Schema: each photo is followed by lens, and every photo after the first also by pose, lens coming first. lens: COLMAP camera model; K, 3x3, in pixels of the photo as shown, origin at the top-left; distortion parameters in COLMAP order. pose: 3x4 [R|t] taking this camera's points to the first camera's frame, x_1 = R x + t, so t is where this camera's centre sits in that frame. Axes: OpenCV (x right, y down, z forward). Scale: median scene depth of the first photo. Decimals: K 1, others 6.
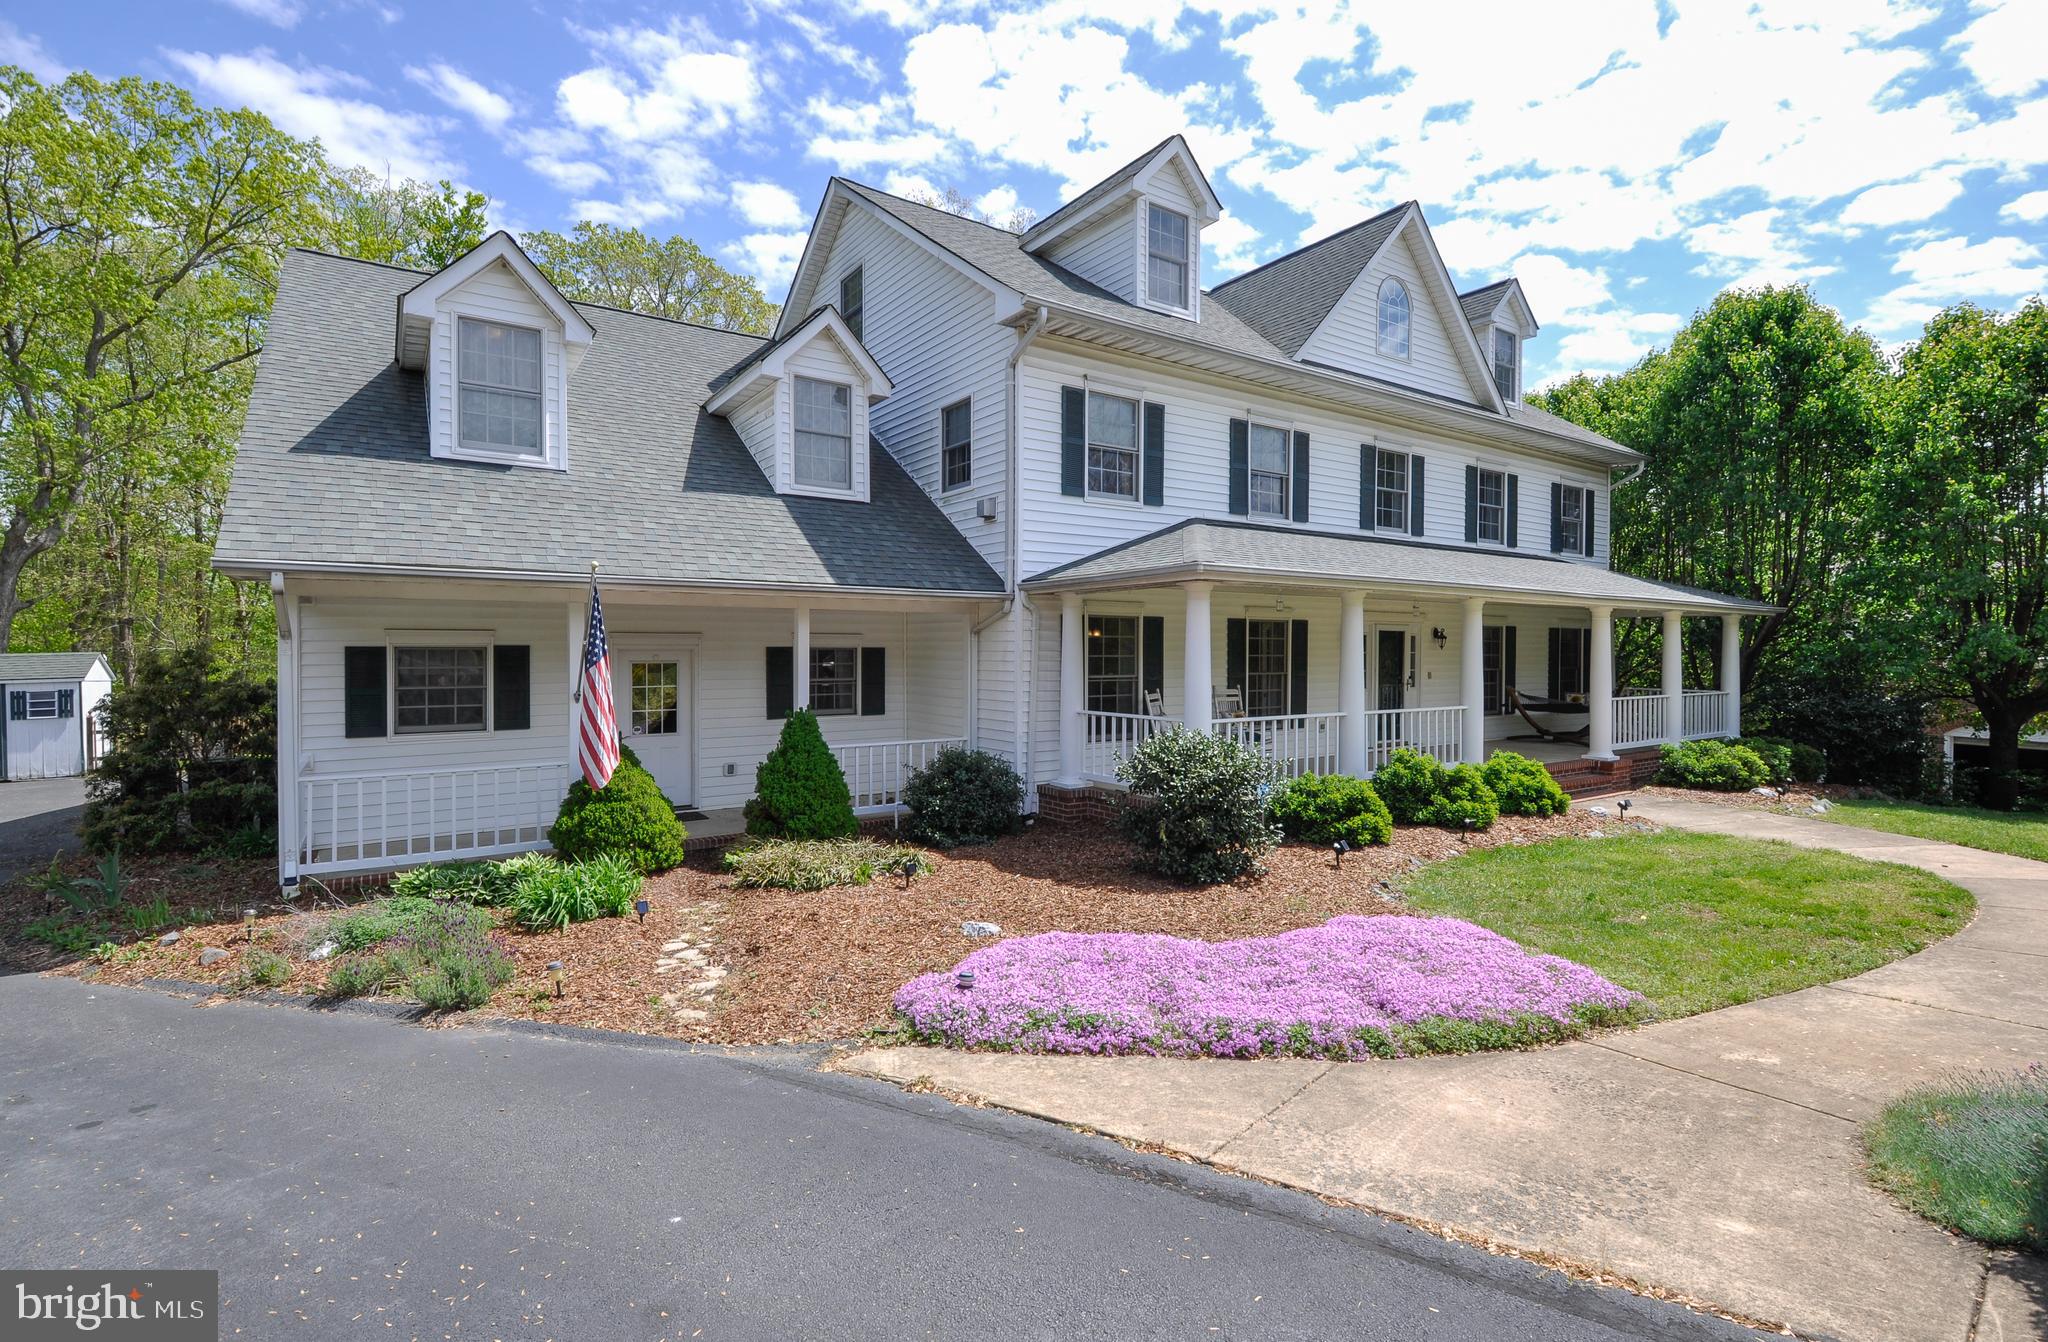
lens RADIAL K [[931.4, 0, 1017.0], [0, 931.4, 679.1], [0, 0, 1]] dist [-0.005099, -0.001355]
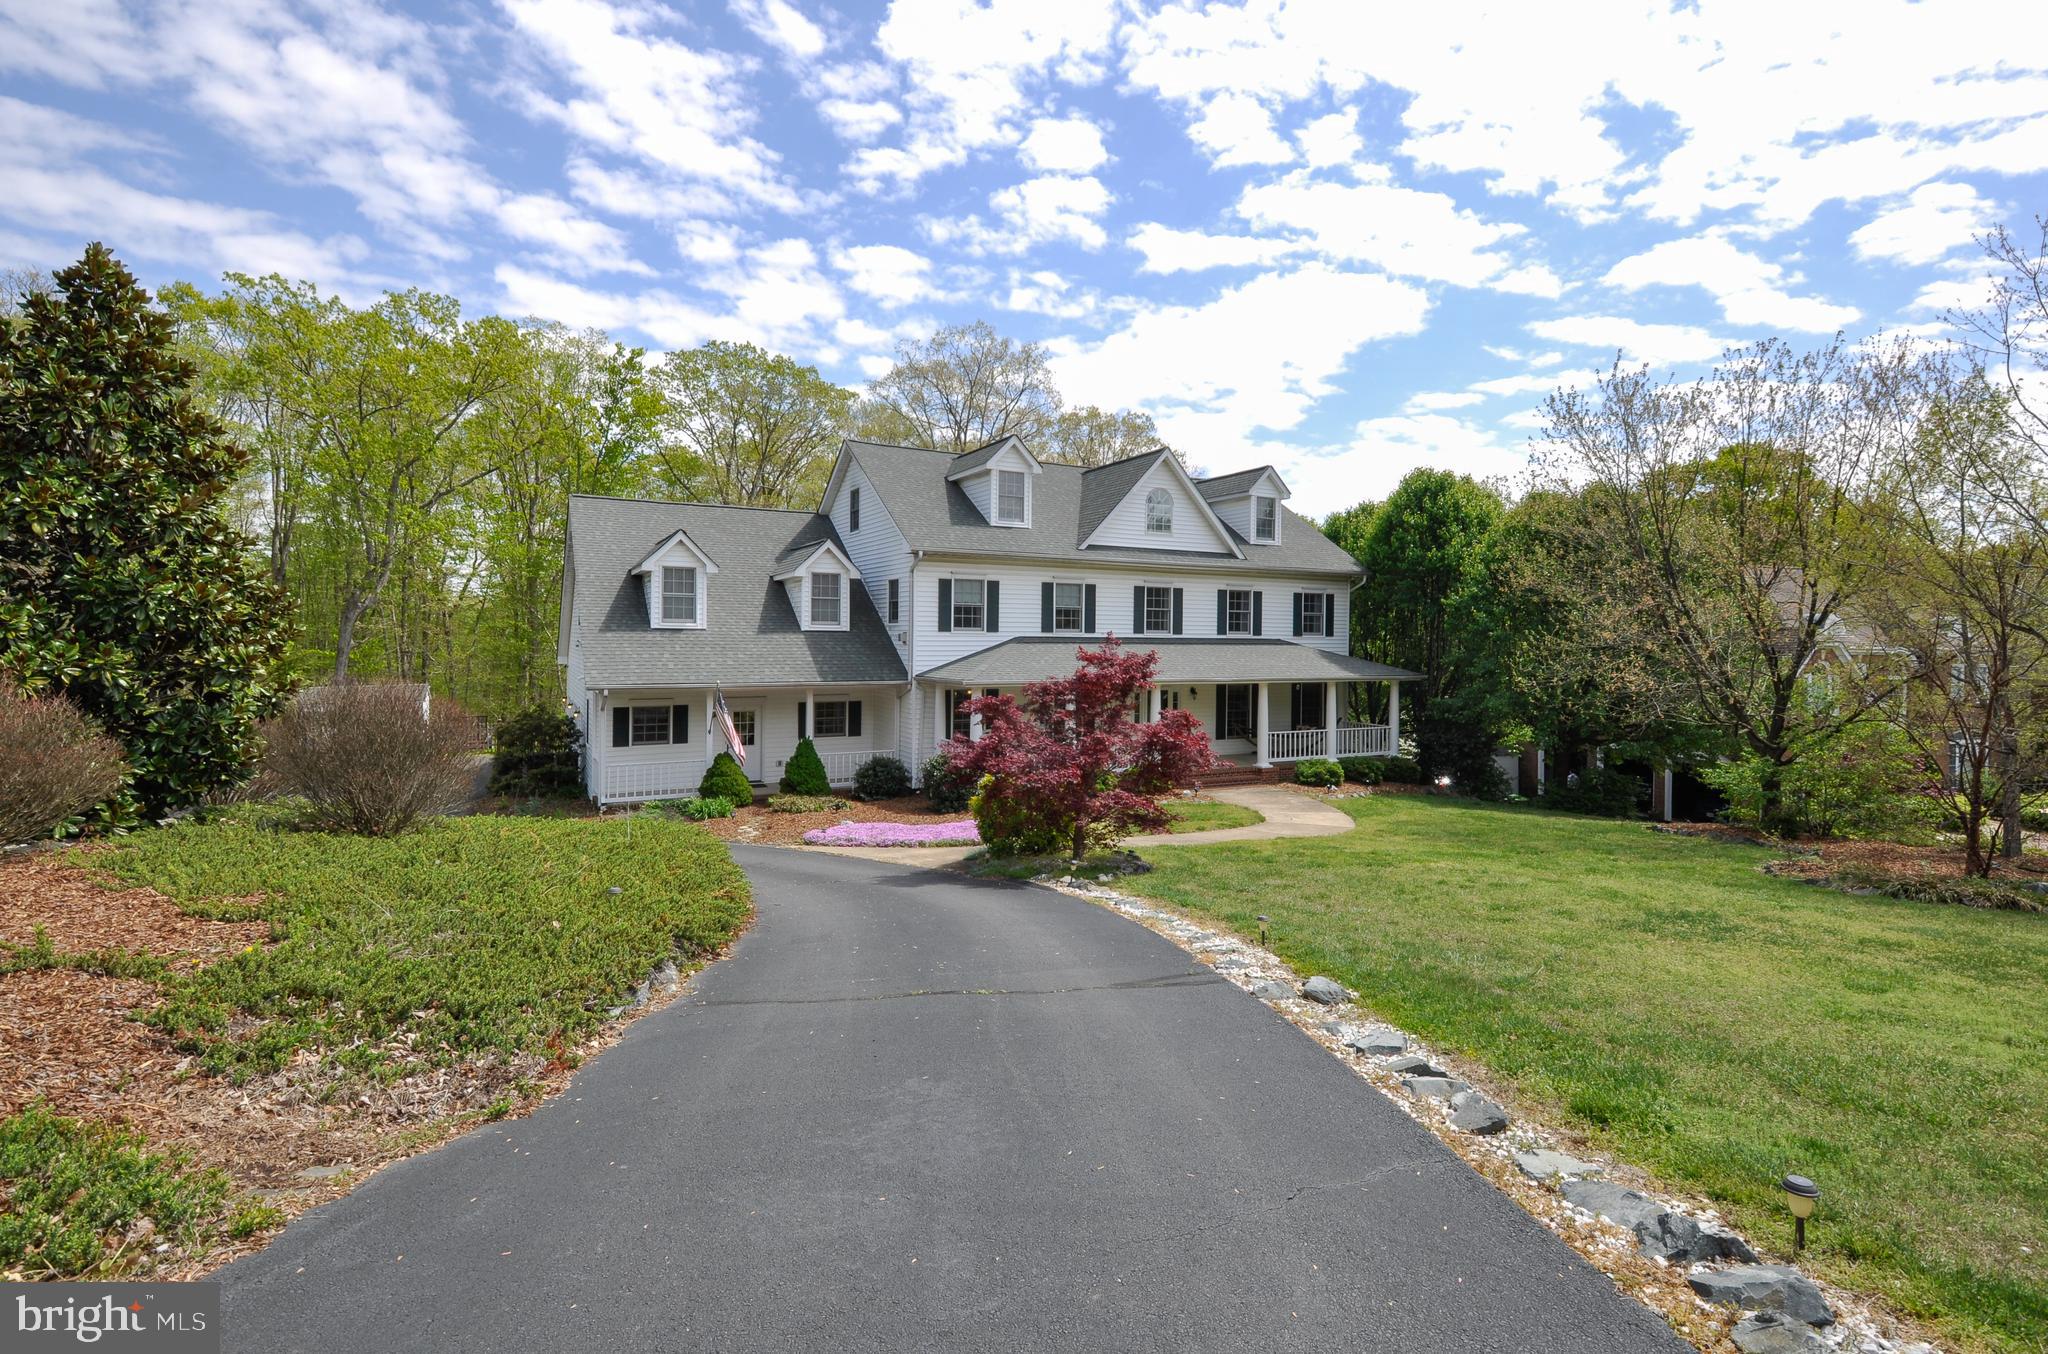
lens RADIAL K [[922.3, 0, 1026.1], [0, 922.3, 661.7], [0, 0, 1]] dist [-0.024320, -0.002337]
pose [[0.995473, 0.009741, -0.094547, 0.423922], [-0.010891, 0.999873, -0.011653, -0.109529], [0.094421, 0.012630, 0.995452, -0.970921]]
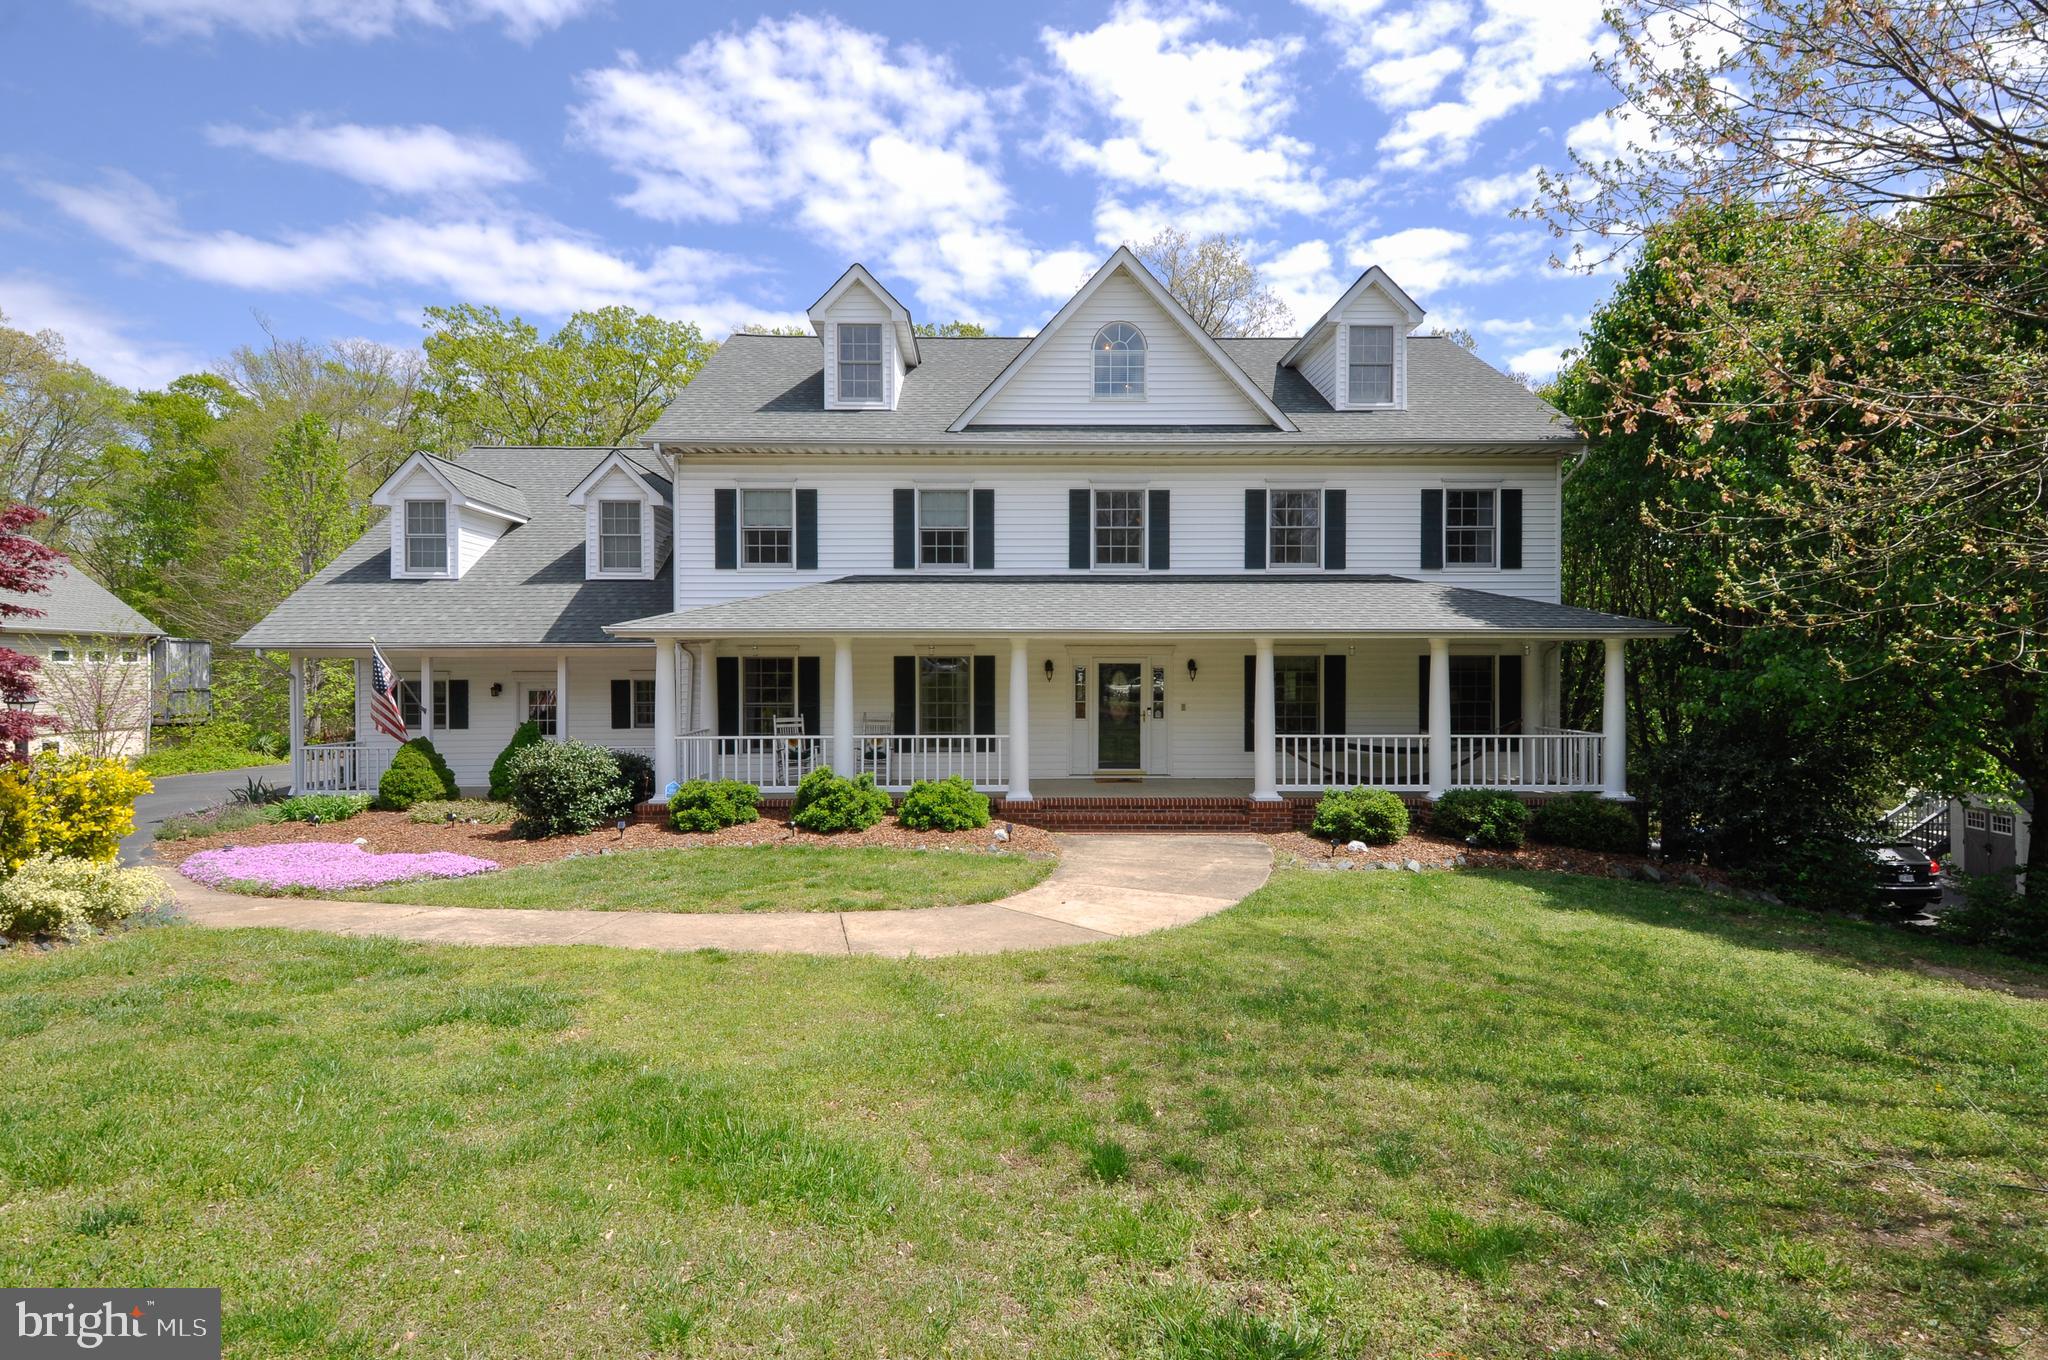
lens RADIAL K [[922.3, 0, 1028.1], [0, 922.3, 678.7], [0, 0, 1]] dist [-0.024320, -0.002337]
pose [[0.851447, 0.004706, -0.524420, 1.126652], [-0.012555, 0.999856, -0.011413, -0.028546], [0.524291, 0.016301, 0.851383, 0.100105]]
